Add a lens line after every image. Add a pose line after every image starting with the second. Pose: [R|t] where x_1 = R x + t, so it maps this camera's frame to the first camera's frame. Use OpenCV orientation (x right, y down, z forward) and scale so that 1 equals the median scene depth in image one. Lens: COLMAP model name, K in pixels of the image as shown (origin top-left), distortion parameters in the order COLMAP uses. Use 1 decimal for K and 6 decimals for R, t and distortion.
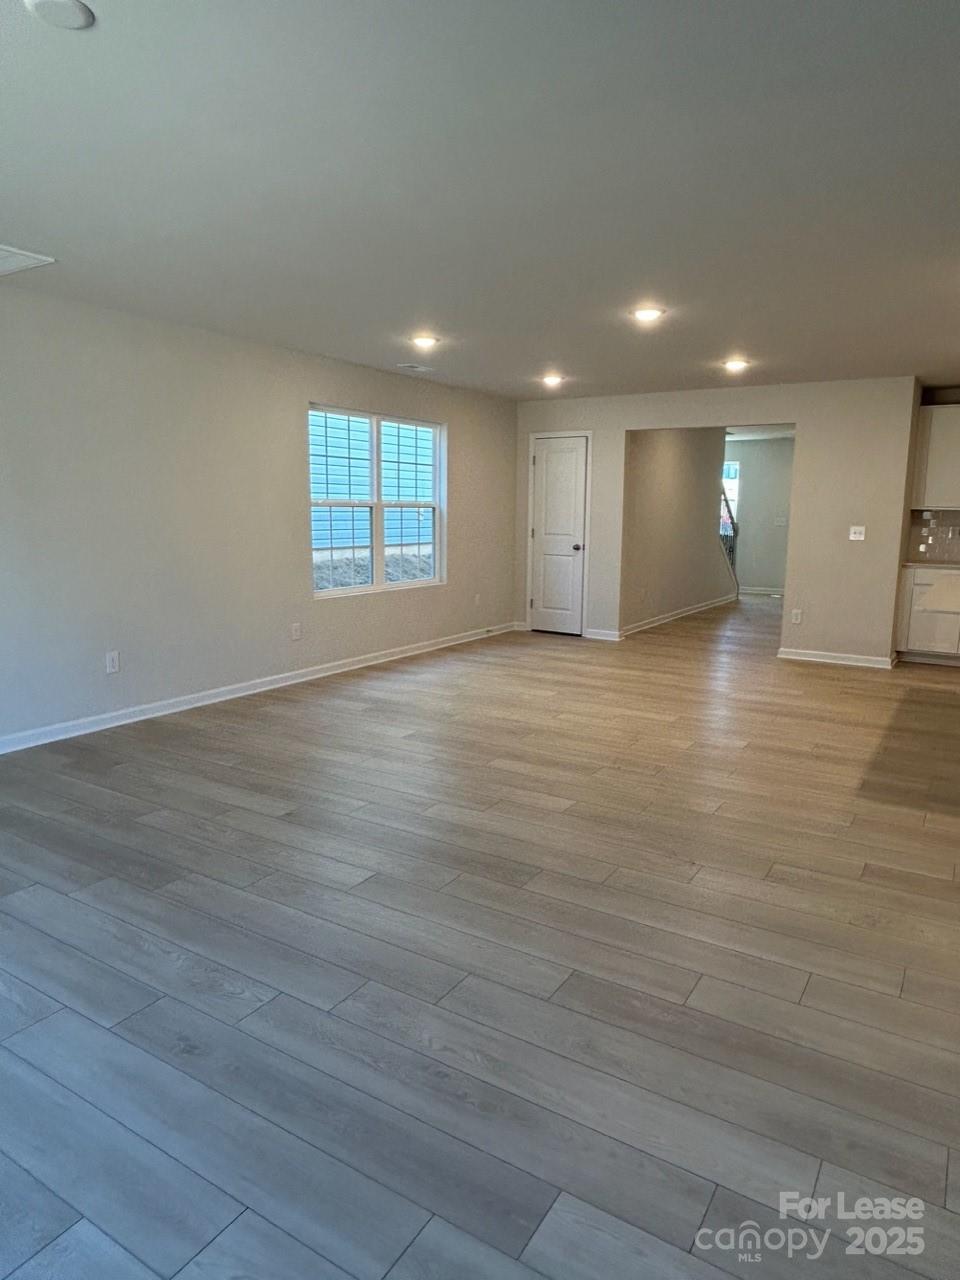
lens RADIAL K [[791.9, 0, 505.9], [0, 791.9, 638.4], [0, 0, 1]] dist [-0.006055, -0.001425]
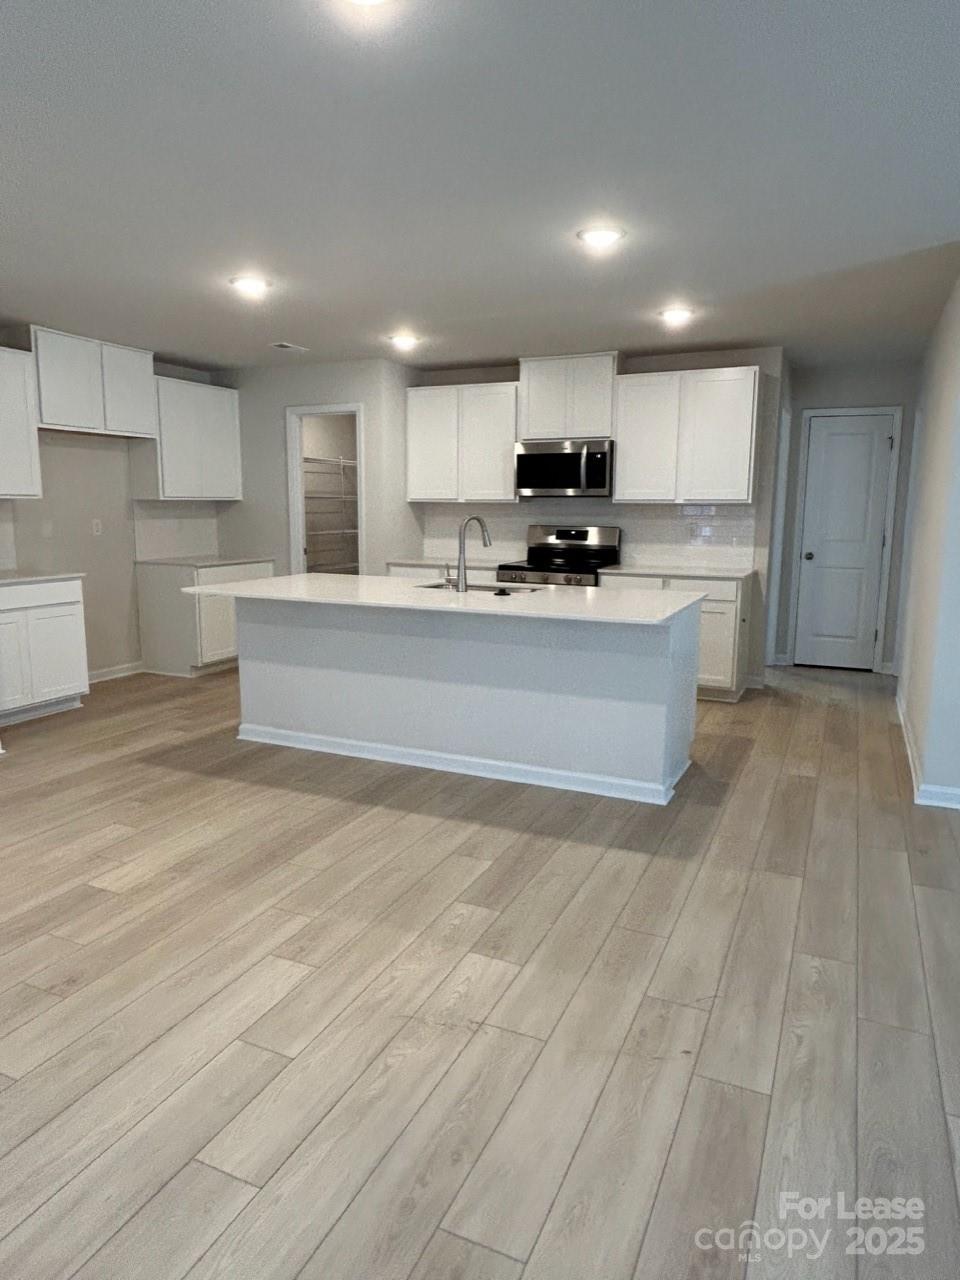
lens RADIAL K [[791.9, 0, 505.9], [0, 791.9, 638.4], [0, 0, 1]] dist [-0.006055, -0.001425]
pose [[-0.119980, -0.168725, 0.978334, -0.271287], [0.146036, 0.971733, 0.185496, -0.186076], [-0.981977, 0.165128, -0.091949, 1.143327]]
